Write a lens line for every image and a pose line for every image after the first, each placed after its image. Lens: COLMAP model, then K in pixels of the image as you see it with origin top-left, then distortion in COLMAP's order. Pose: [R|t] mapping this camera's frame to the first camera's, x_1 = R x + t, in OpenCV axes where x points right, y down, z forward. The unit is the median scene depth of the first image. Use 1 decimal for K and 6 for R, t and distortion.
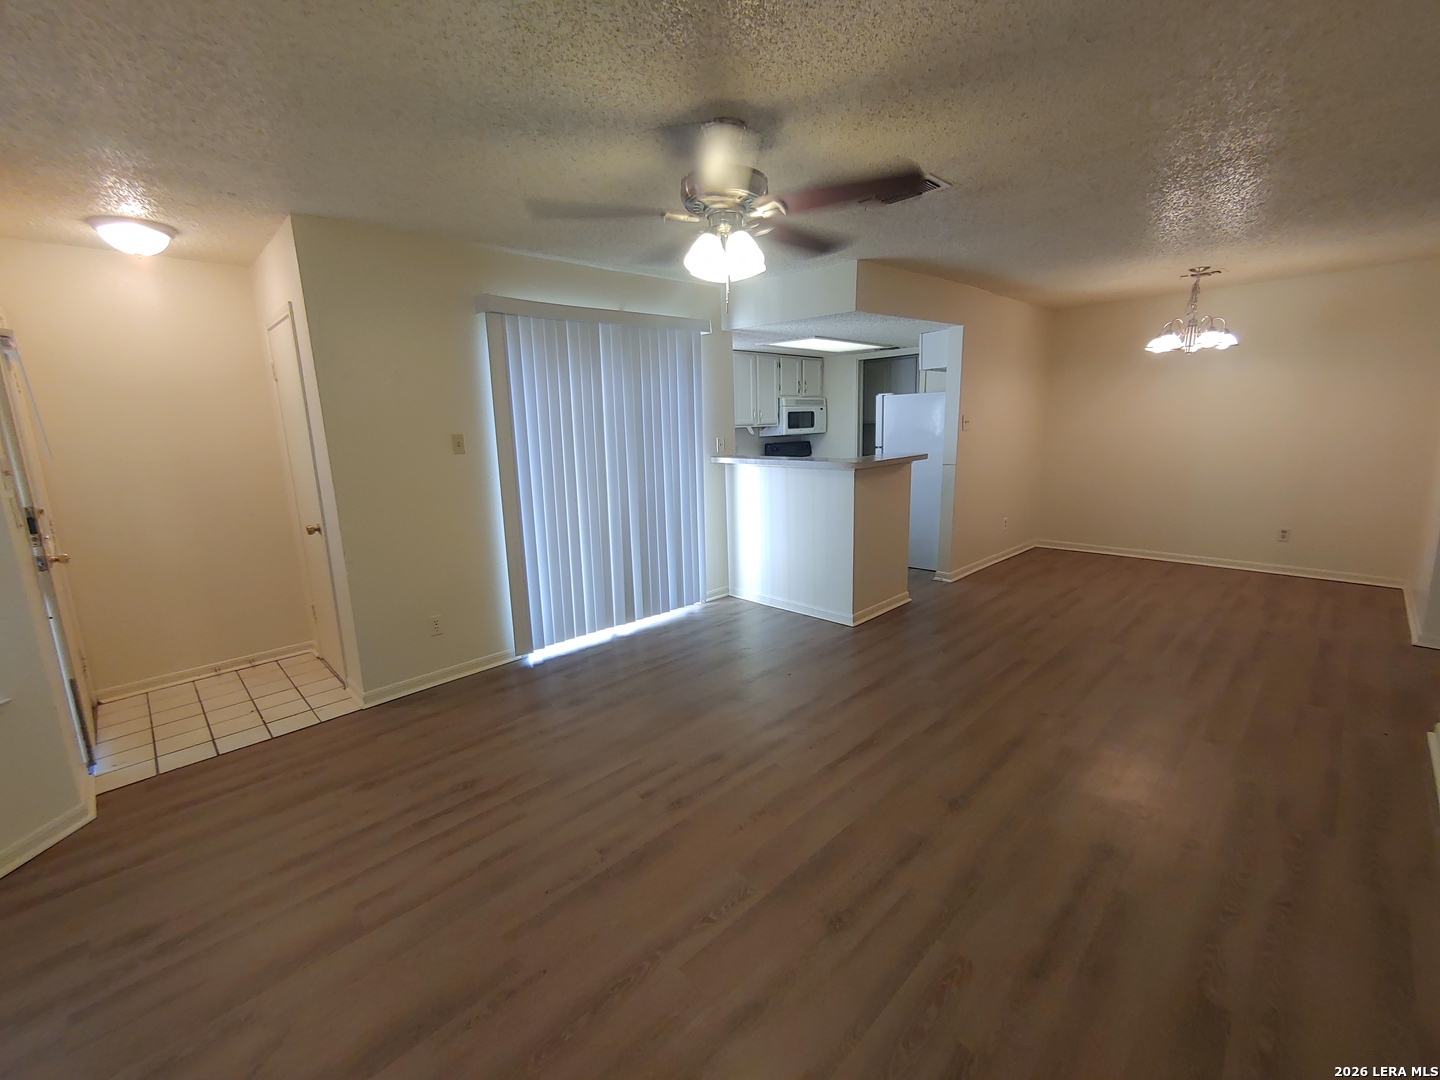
lens RADIAL K [[612.3, 0, 714.6], [0, 612.3, 538.8], [0, 0, 1]] dist [0.009741, -0.000156]
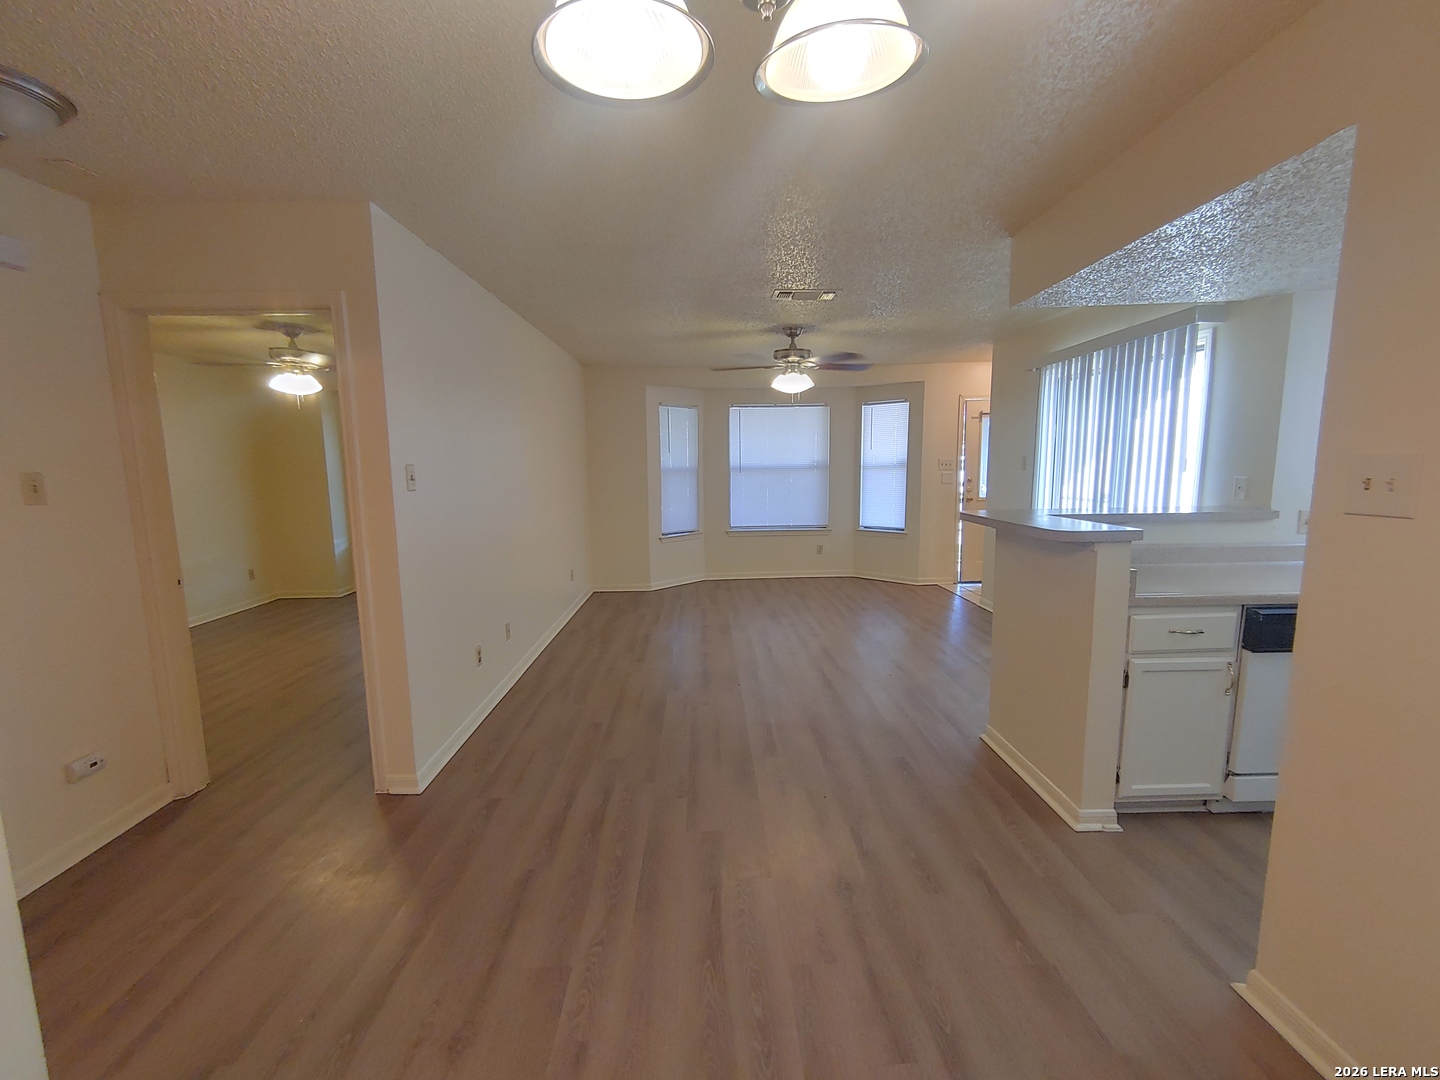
lens RADIAL K [[612.3, 0, 714.6], [0, 612.3, 538.8], [0, 0, 1]] dist [0.009741, -0.000156]
pose [[-0.679538, 0.139332, -0.720288, 1.873926], [-0.102205, 0.954246, 0.281013, -0.507395], [0.726486, 0.264576, -0.634206, 2.350191]]
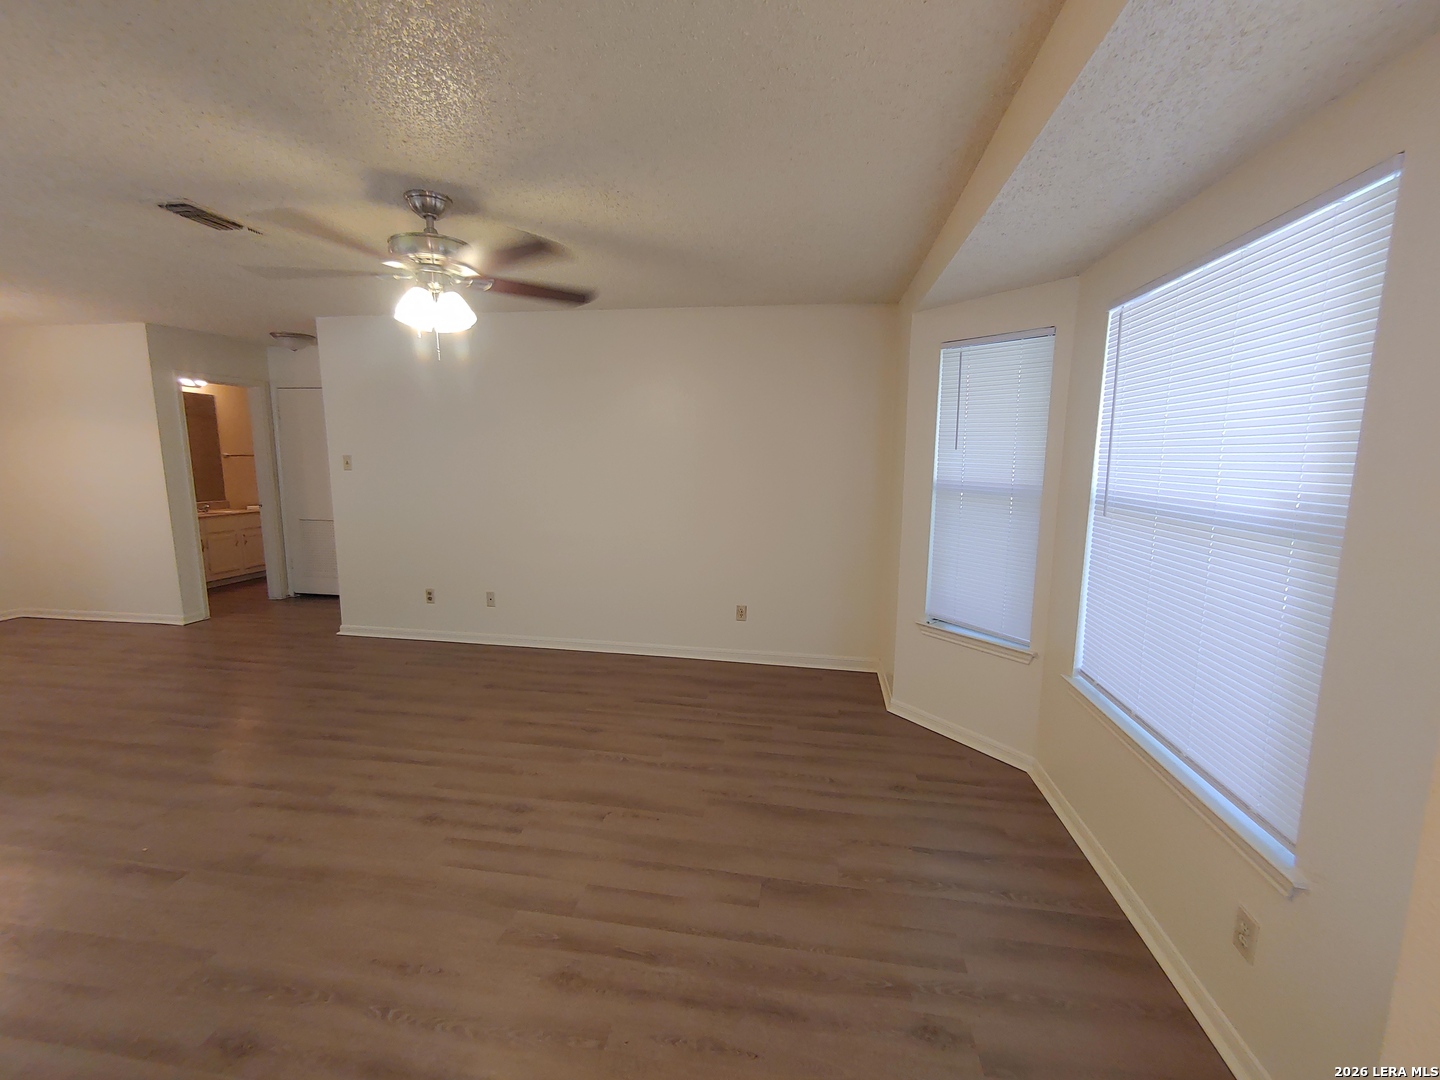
lens RADIAL K [[612.3, 0, 714.6], [0, 612.3, 538.8], [0, 0, 1]] dist [0.009741, -0.000156]
pose [[-0.596523, -0.085758, 0.798001, -1.204654], [0.168174, 0.958847, 0.228758, -0.237119], [-0.784779, 0.270662, -0.557552, 1.339097]]
